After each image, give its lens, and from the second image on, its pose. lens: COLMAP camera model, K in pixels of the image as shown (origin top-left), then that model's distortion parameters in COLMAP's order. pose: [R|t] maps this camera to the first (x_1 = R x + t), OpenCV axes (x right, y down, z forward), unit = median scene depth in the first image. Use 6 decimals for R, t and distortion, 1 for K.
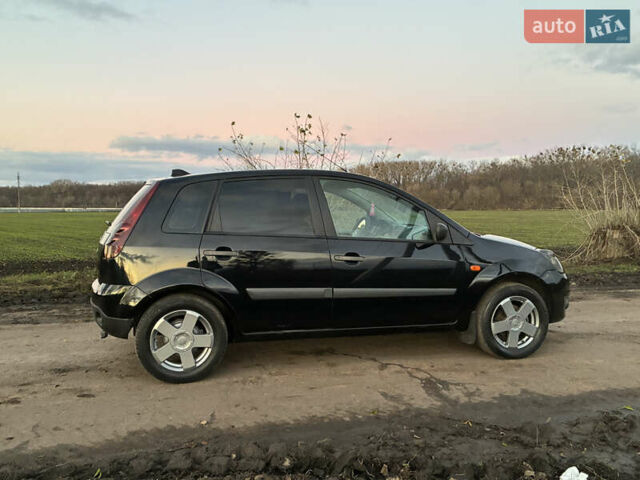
lens RADIAL K [[558.6, 0, 306.4], [0, 558.6, 248.8], [0, 0, 1]] dist [0.031003, 0.002815]
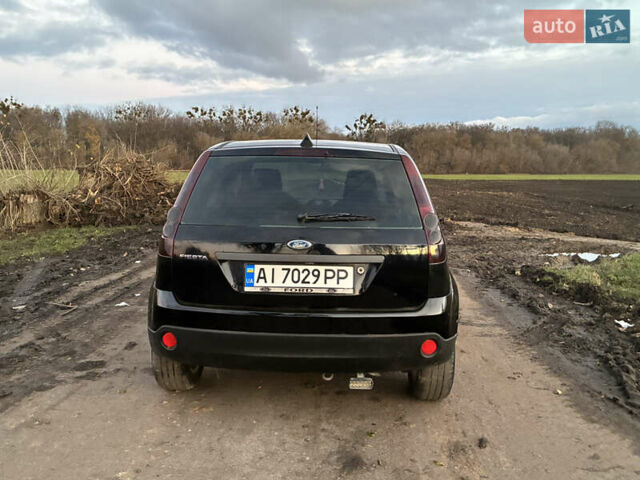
lens RADIAL K [[572.4, 0, 315.0], [0, 572.4, 235.4], [0, 0, 1]] dist [0.026741, -0.010033]
pose [[0.272320, -0.099457, 0.957053, -1.097969], [0.054649, 0.994637, 0.087813, -0.089812], [-0.960654, 0.028389, 0.276294, 0.938375]]
